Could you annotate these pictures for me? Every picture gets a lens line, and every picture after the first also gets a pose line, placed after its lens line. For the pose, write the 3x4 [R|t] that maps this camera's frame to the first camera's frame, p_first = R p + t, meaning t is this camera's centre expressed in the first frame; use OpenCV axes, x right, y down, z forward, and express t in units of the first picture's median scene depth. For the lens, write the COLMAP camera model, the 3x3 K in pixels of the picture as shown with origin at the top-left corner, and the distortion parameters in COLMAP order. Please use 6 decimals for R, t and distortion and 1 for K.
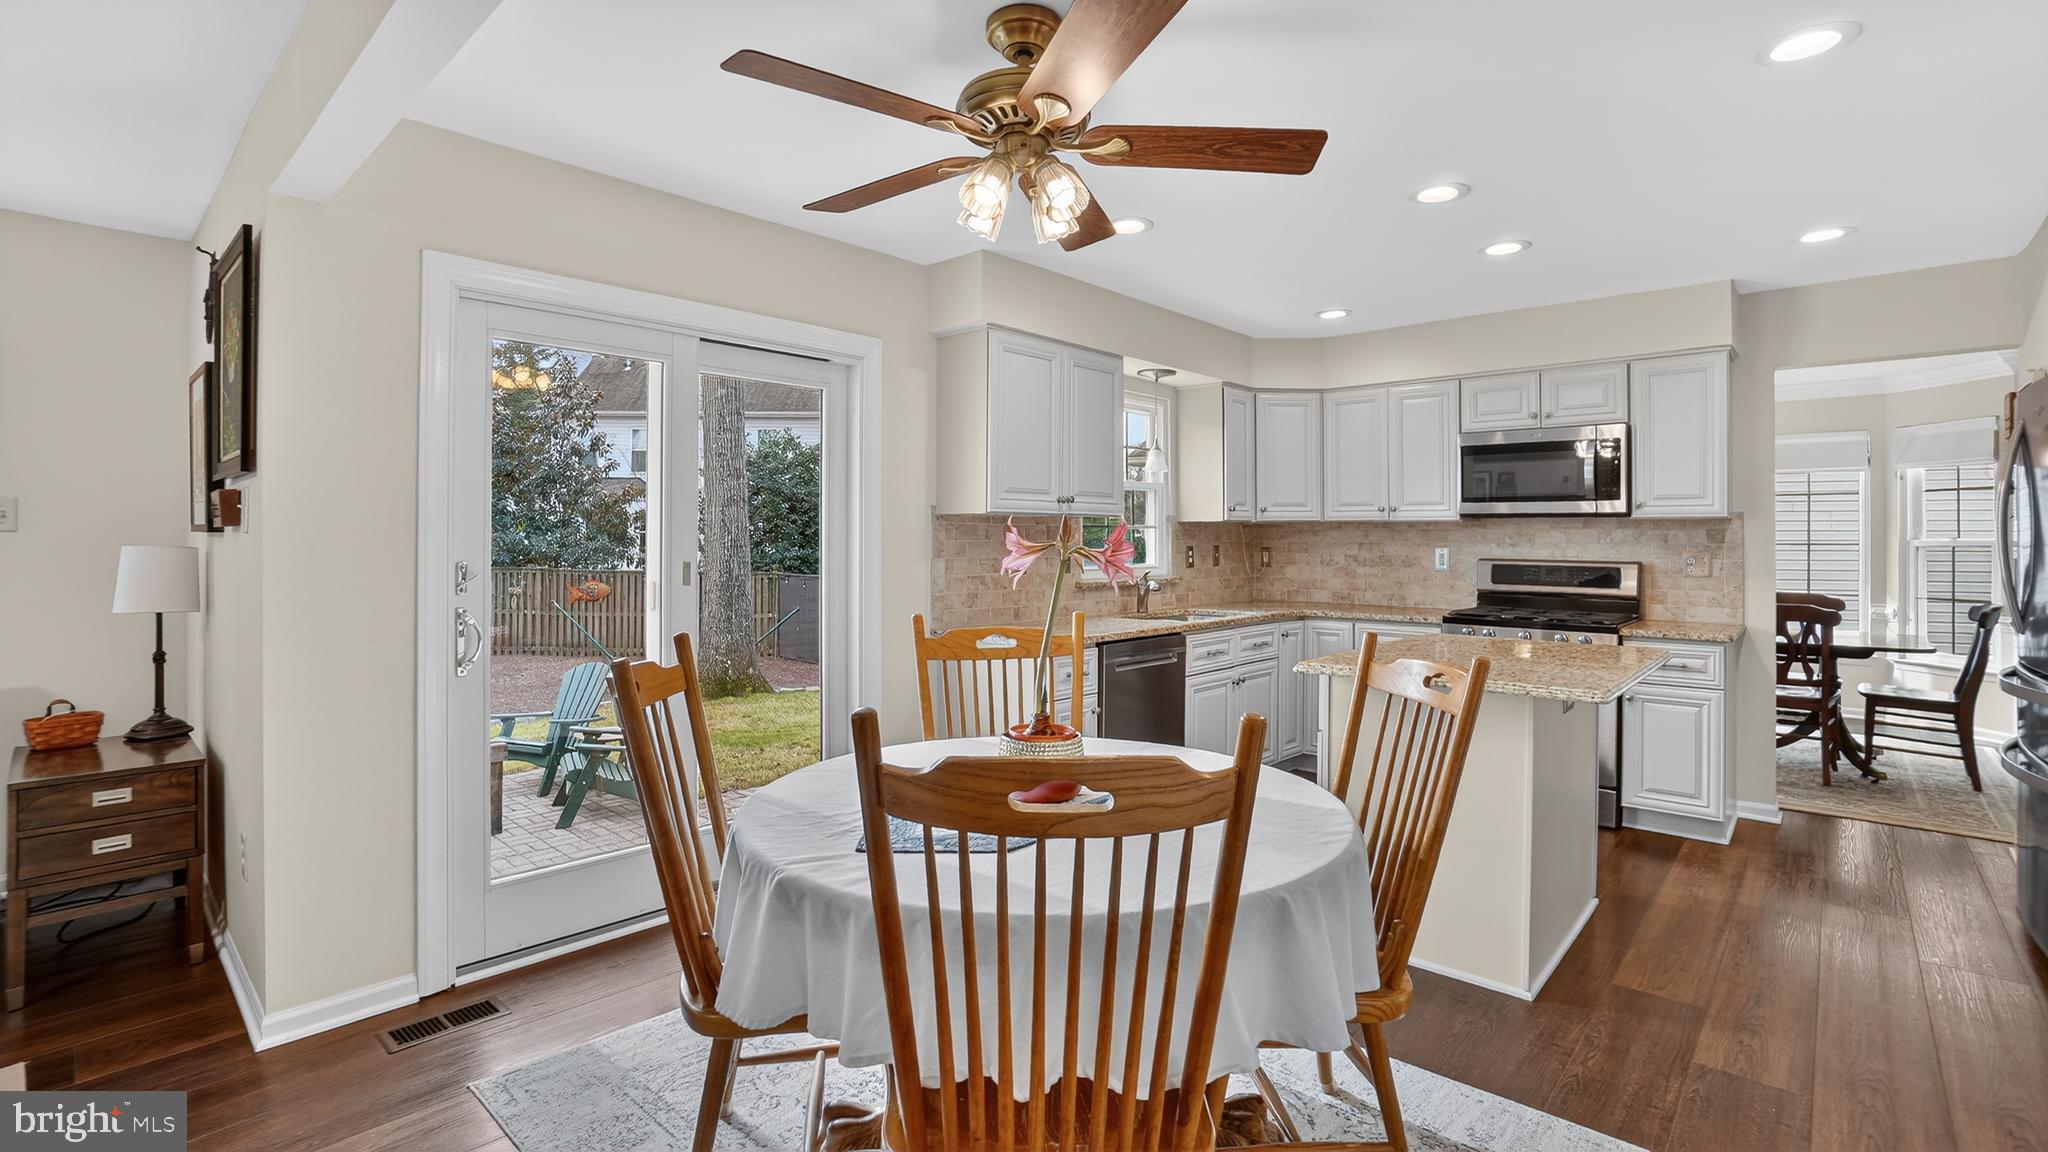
lens RADIAL K [[922.9, 0, 1001.5], [0, 922.9, 532.5], [0, 0, 1]] dist [-0.047337, 0.011116]
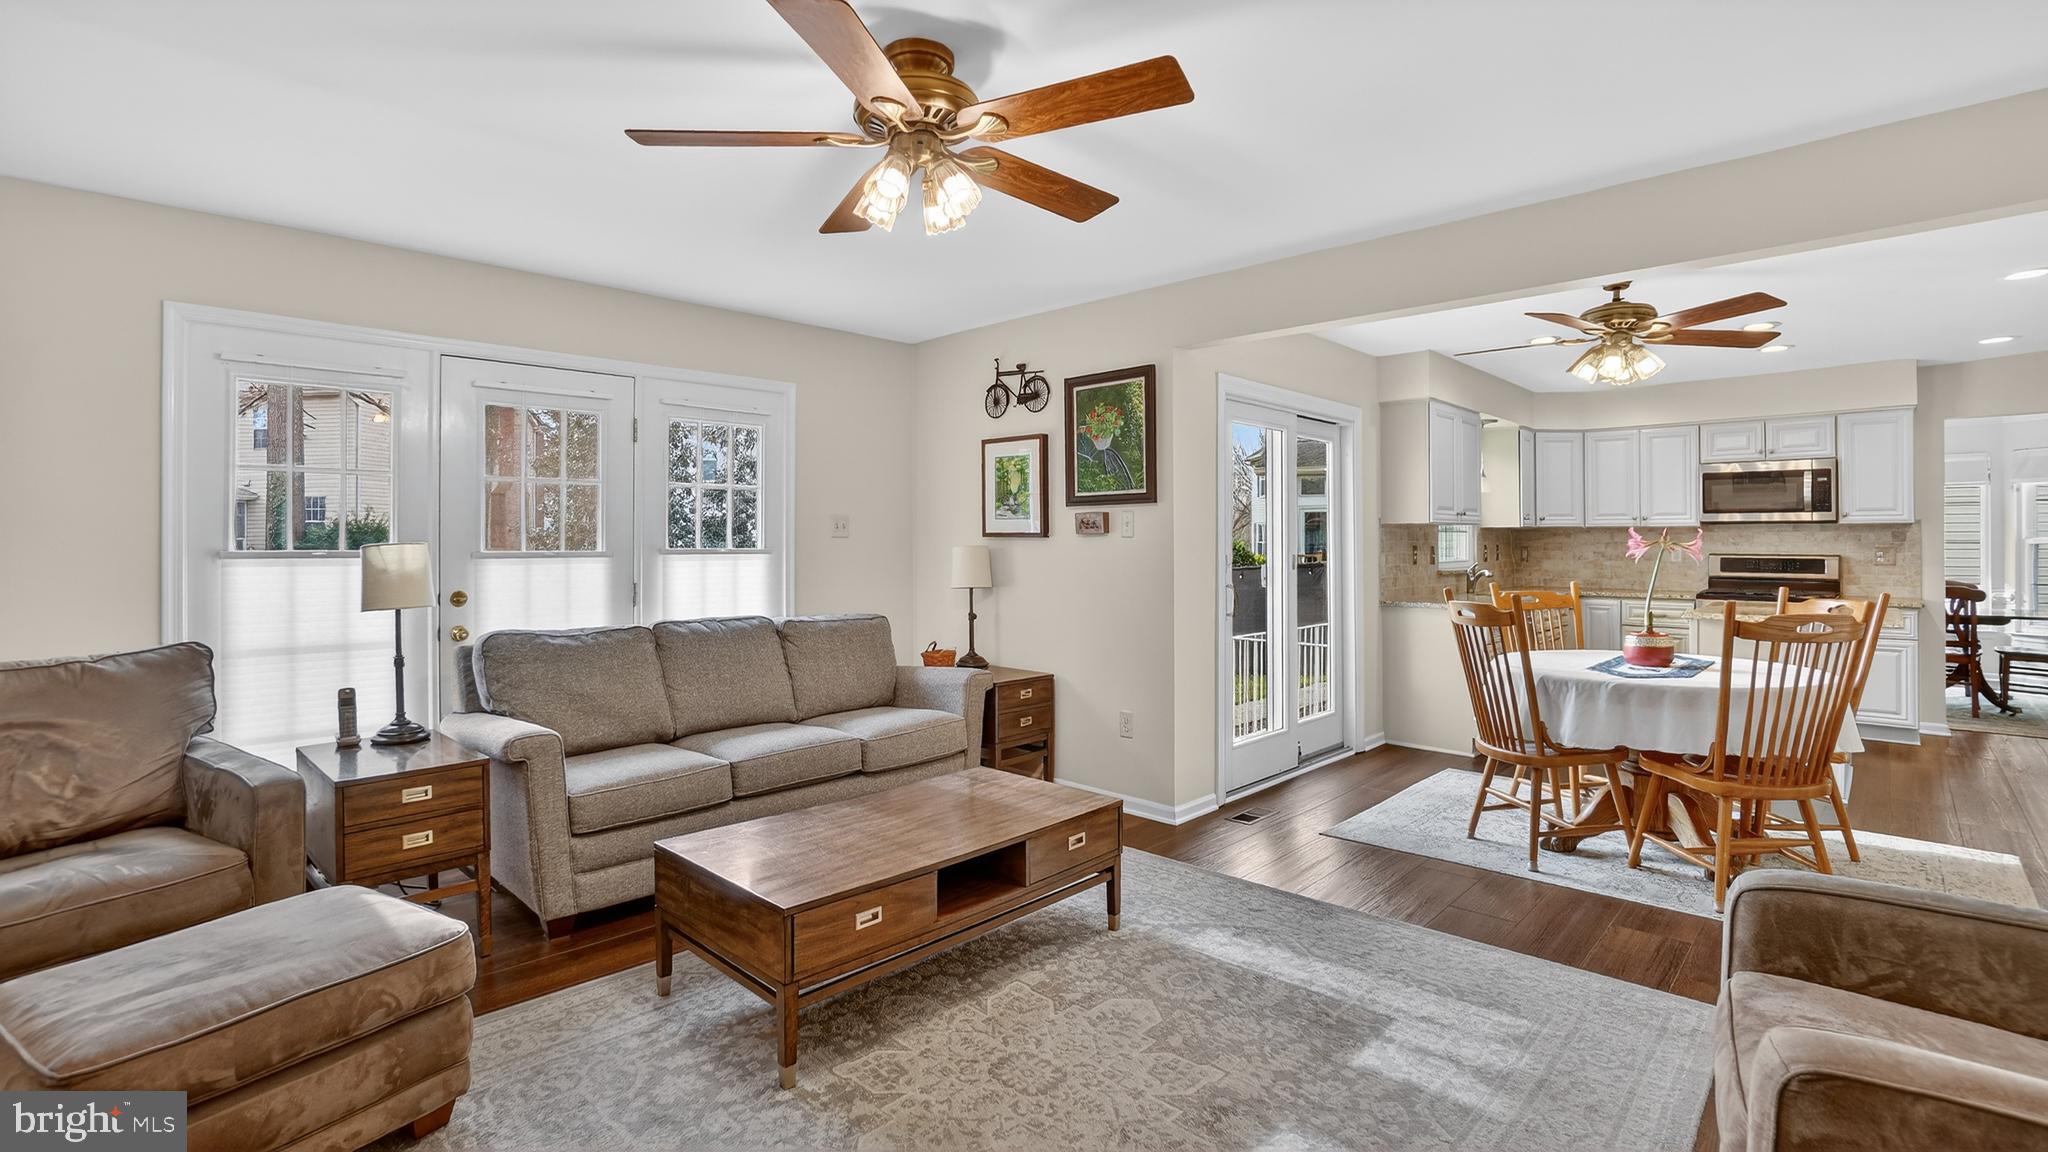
lens RADIAL K [[922.9, 0, 998.4], [0, 922.9, 527.0], [0, 0, 1]] dist [-0.047337, 0.011116]
pose [[0.999566, -0.003563, -0.029258, -0.526577], [0.003218, 0.999925, -0.011802, 0.000943], [0.029298, 0.011703, 0.999502, -0.401692]]
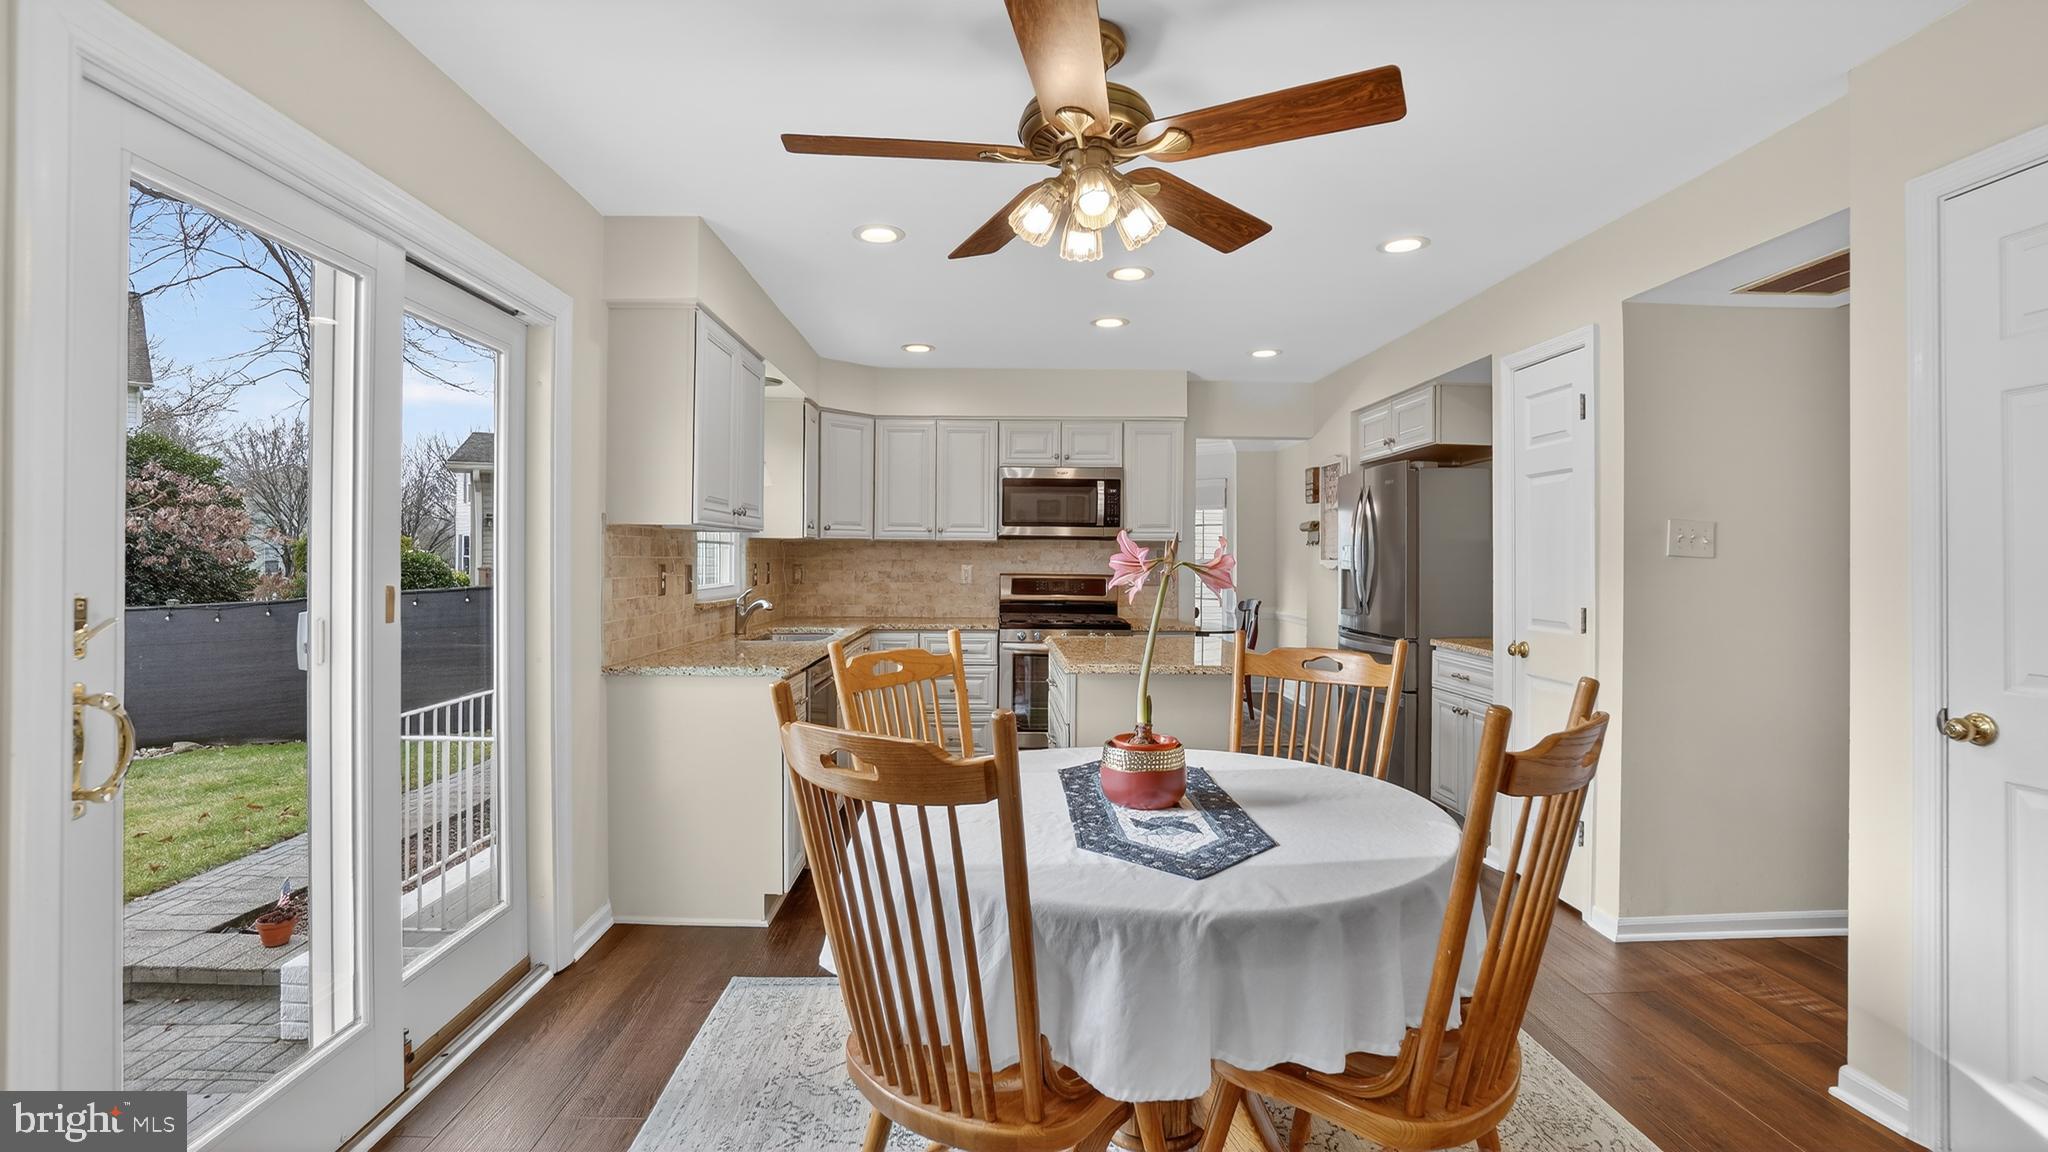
lens RADIAL K [[922.9, 0, 1018.2], [0, 922.9, 559.9], [0, 0, 1]] dist [-0.047337, 0.011116]
pose [[0.705110, 0.000413, 0.709098, -0.314381], [-0.007897, 0.999942, 0.007271, 0.002267], [-0.709054, -0.010726, 0.705073, 0.147811]]
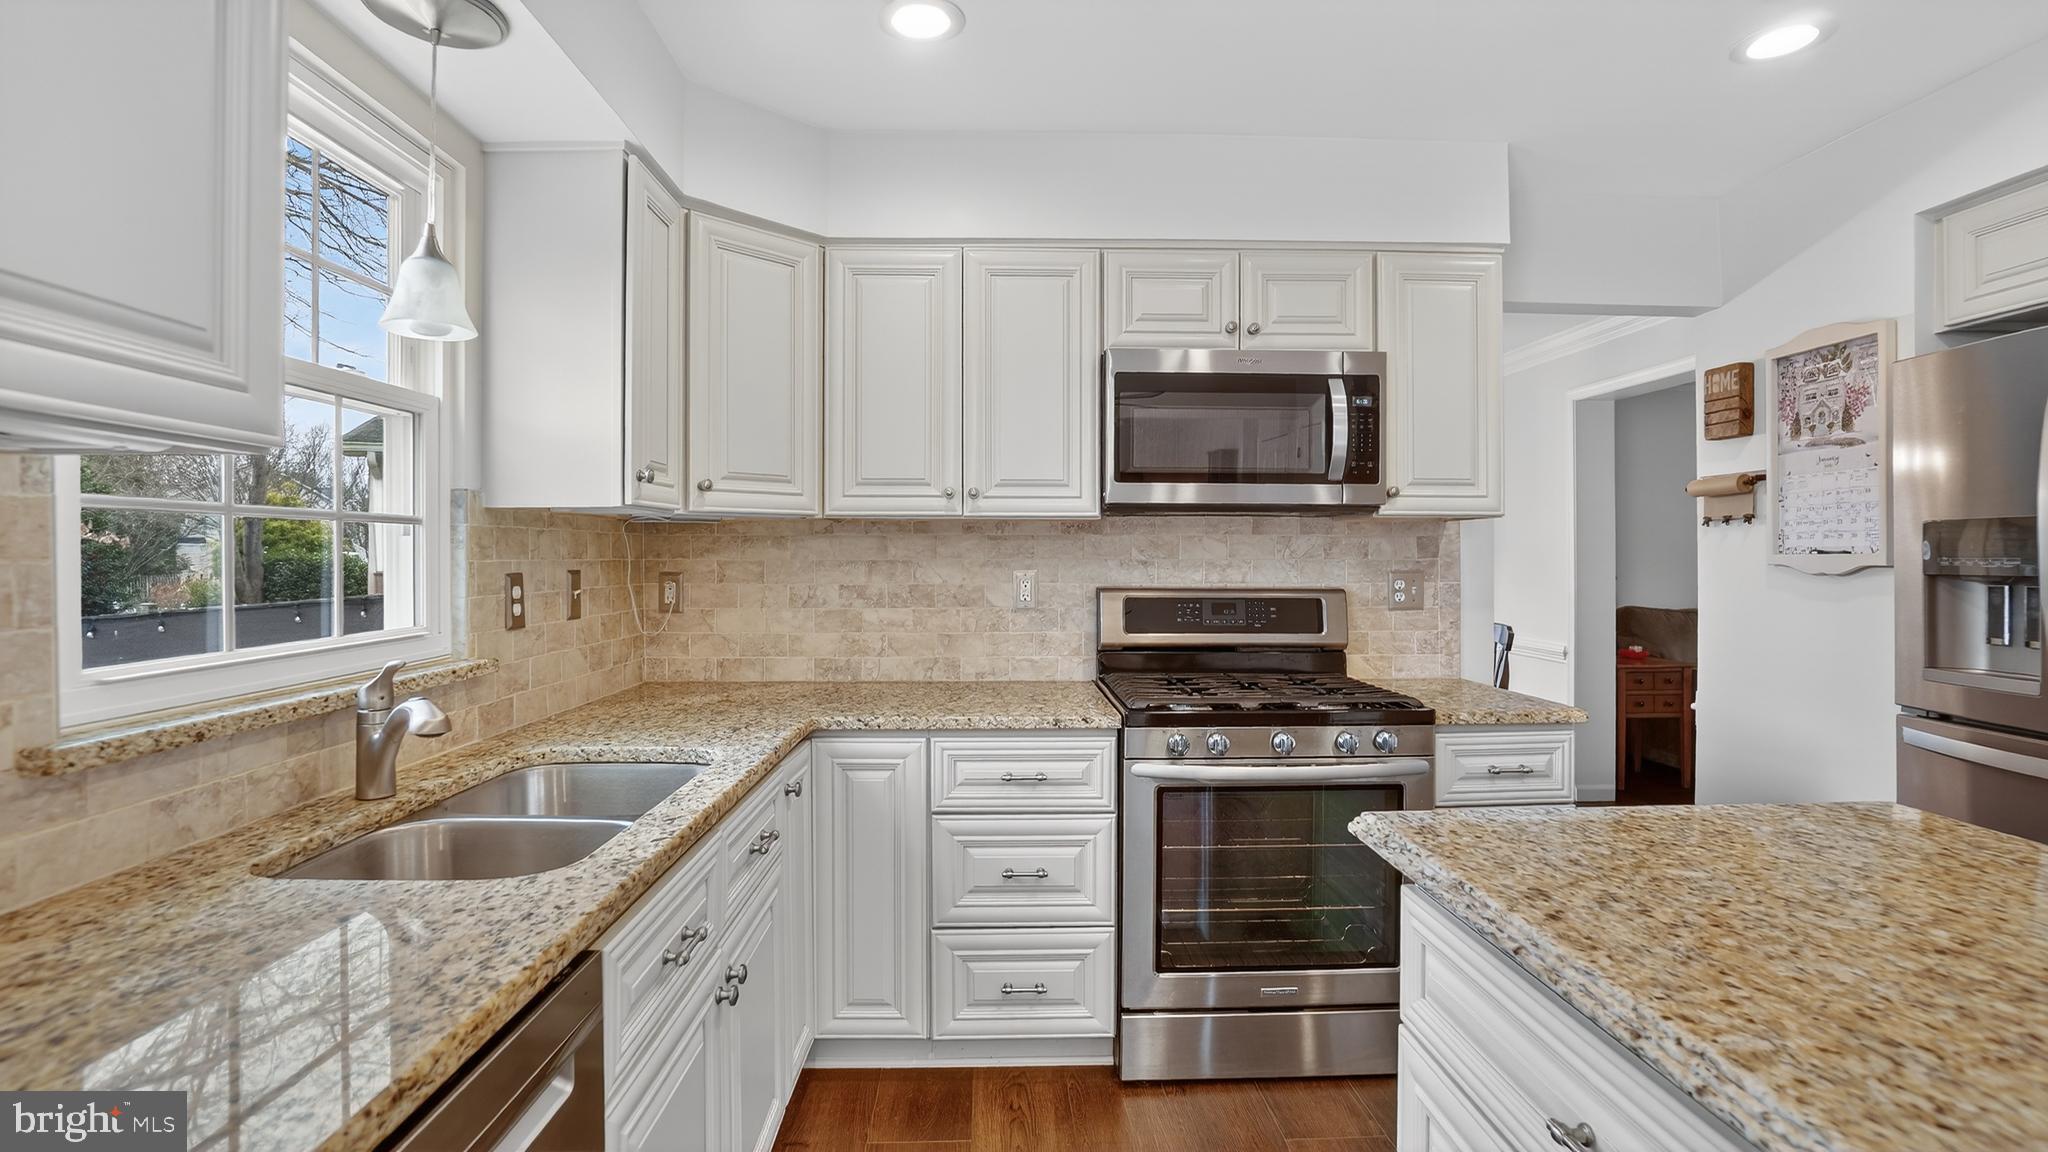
lens RADIAL K [[922.9, 0, 1026.8], [0, 922.9, 558.7], [0, 0, 1]] dist [-0.047337, 0.011116]
pose [[0.698027, -0.006235, 0.716044, 0.092887], [0.000474, 0.999966, 0.008245, 0.006309], [-0.716071, -0.005416, 0.698006, 0.656896]]
